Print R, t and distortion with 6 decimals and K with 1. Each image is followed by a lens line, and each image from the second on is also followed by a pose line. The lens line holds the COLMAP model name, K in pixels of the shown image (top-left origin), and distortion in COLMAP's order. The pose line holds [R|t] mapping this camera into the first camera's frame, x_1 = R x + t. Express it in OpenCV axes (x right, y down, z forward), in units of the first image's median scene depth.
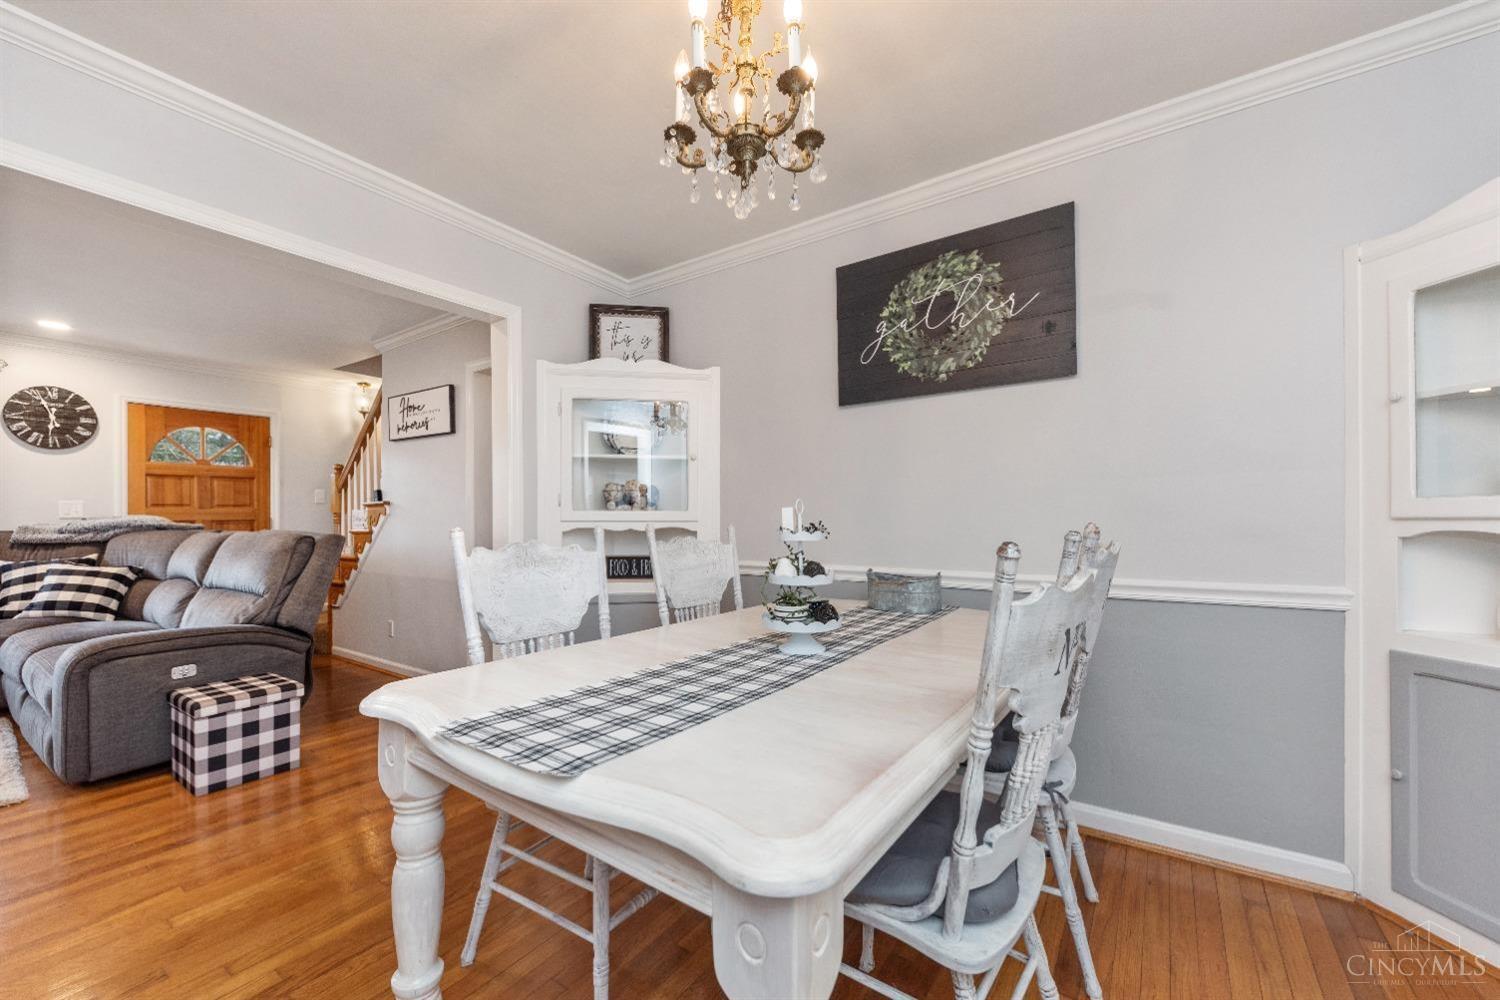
lens RADIAL K [[601.9, 0, 751.5], [0, 601.9, 515.8], [0, 0, 1]] dist [-0.002872, -0.000190]
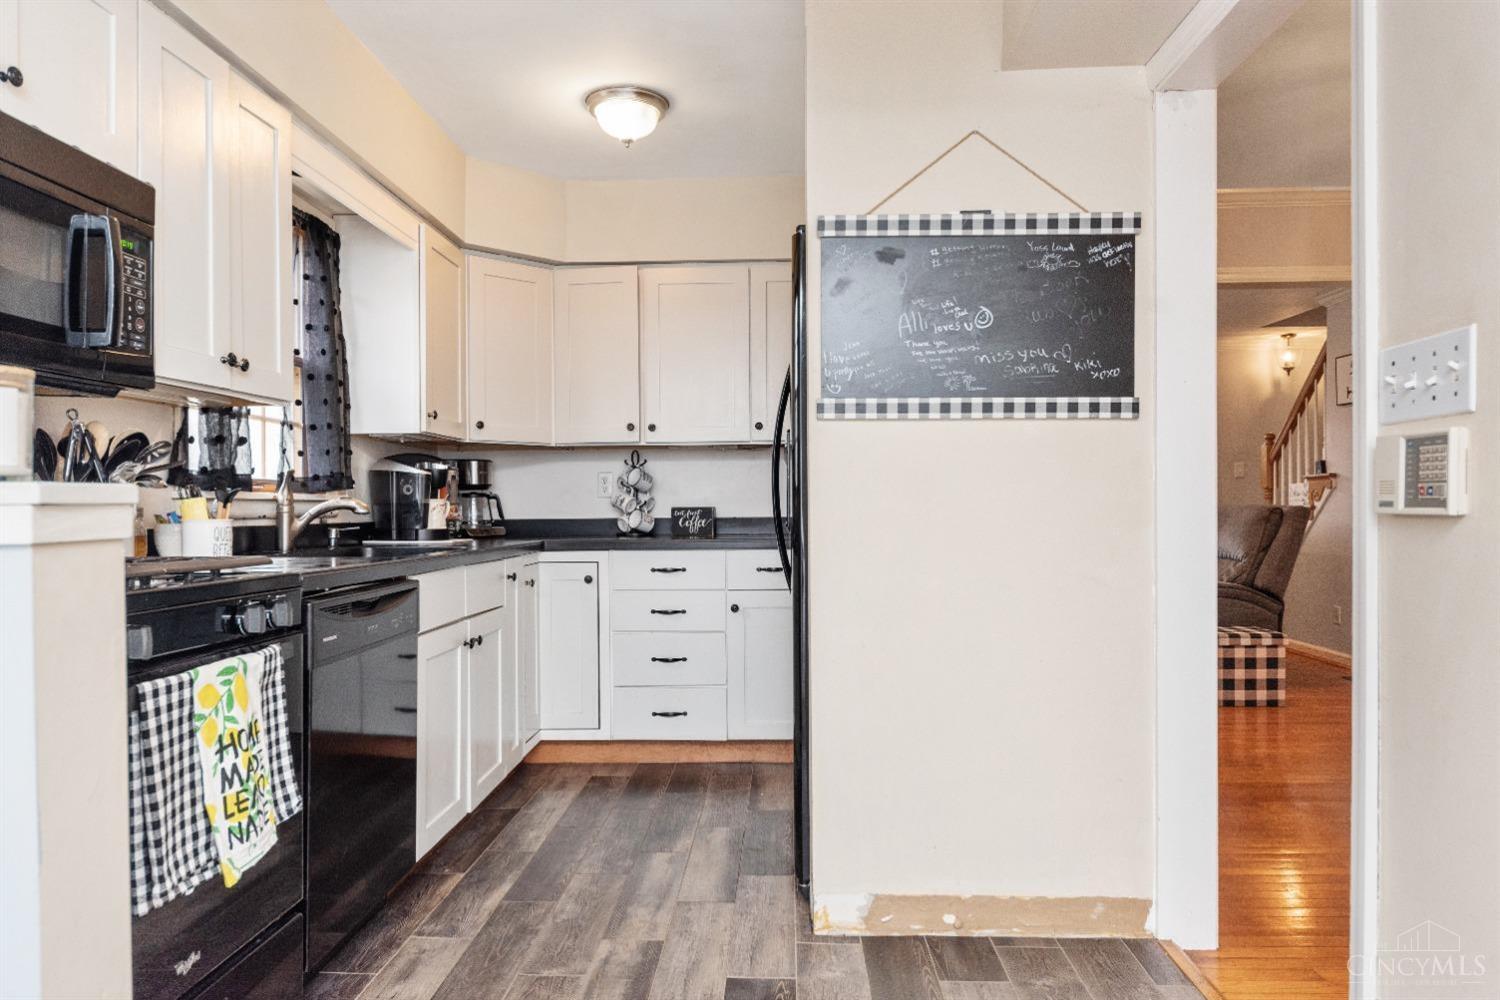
lens RADIAL K [[991.2, 0, 748.8], [0, 991.2, 511.3], [0, 0, 1]] dist [0.001919, 0.000693]
pose [[0.533304, 0.010069, -0.845864, 0.355133], [0.005396, 0.999868, 0.015304, 0.010161], [0.845906, -0.012726, 0.533179, -1.025051]]
